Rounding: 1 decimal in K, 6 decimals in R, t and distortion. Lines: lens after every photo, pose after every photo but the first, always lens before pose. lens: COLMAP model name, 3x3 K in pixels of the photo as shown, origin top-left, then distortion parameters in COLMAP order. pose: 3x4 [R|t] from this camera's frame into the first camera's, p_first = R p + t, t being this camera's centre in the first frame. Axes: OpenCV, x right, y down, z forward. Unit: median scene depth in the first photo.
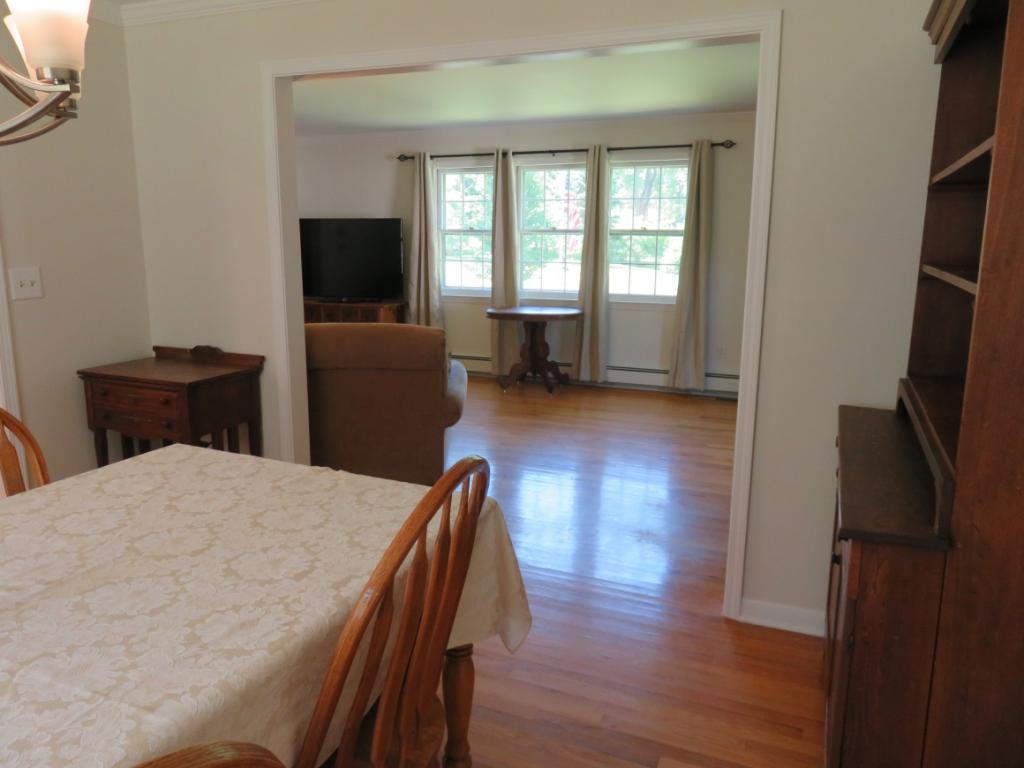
lens RADIAL K [[760.4, 0, 512.0], [0, 760.4, 384.0], [0, 0, 1]] dist [0.000300, 0.004412]
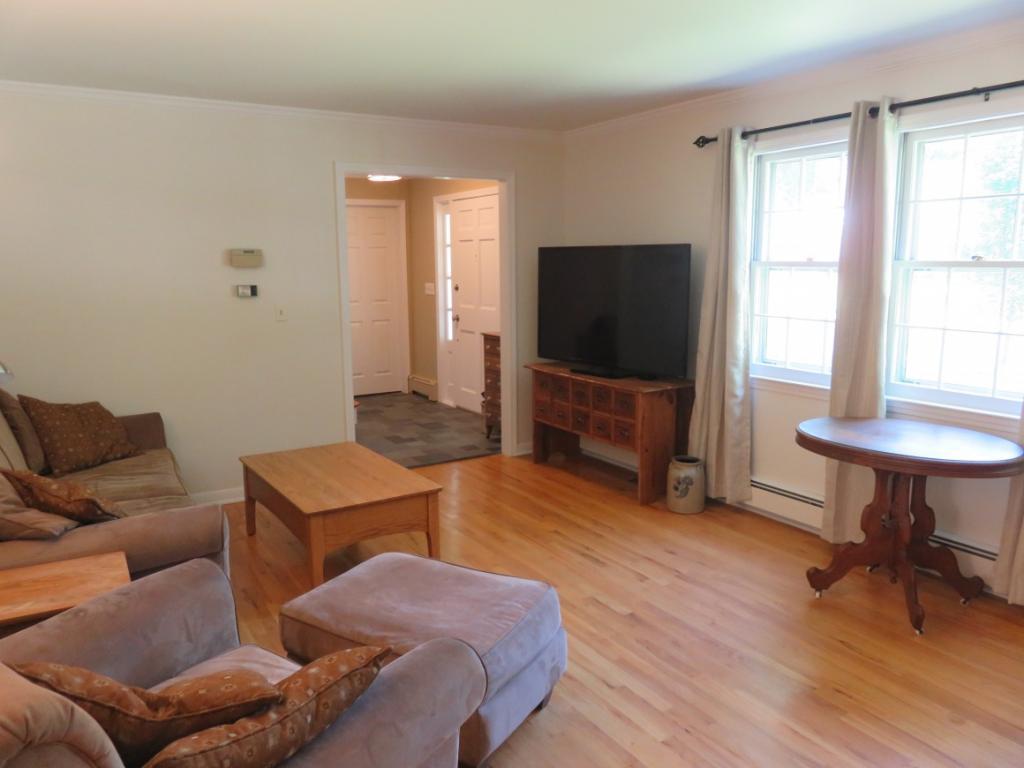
lens RADIAL K [[760.4, 0, 512.0], [0, 760.4, 384.0], [0, 0, 1]] dist [0.000300, 0.004412]
pose [[0.821043, 0.076615, -0.565702, 0.086528], [-0.082243, 0.996490, 0.015593, -0.108258], [0.564911, 0.033723, 0.824462, 0.441873]]
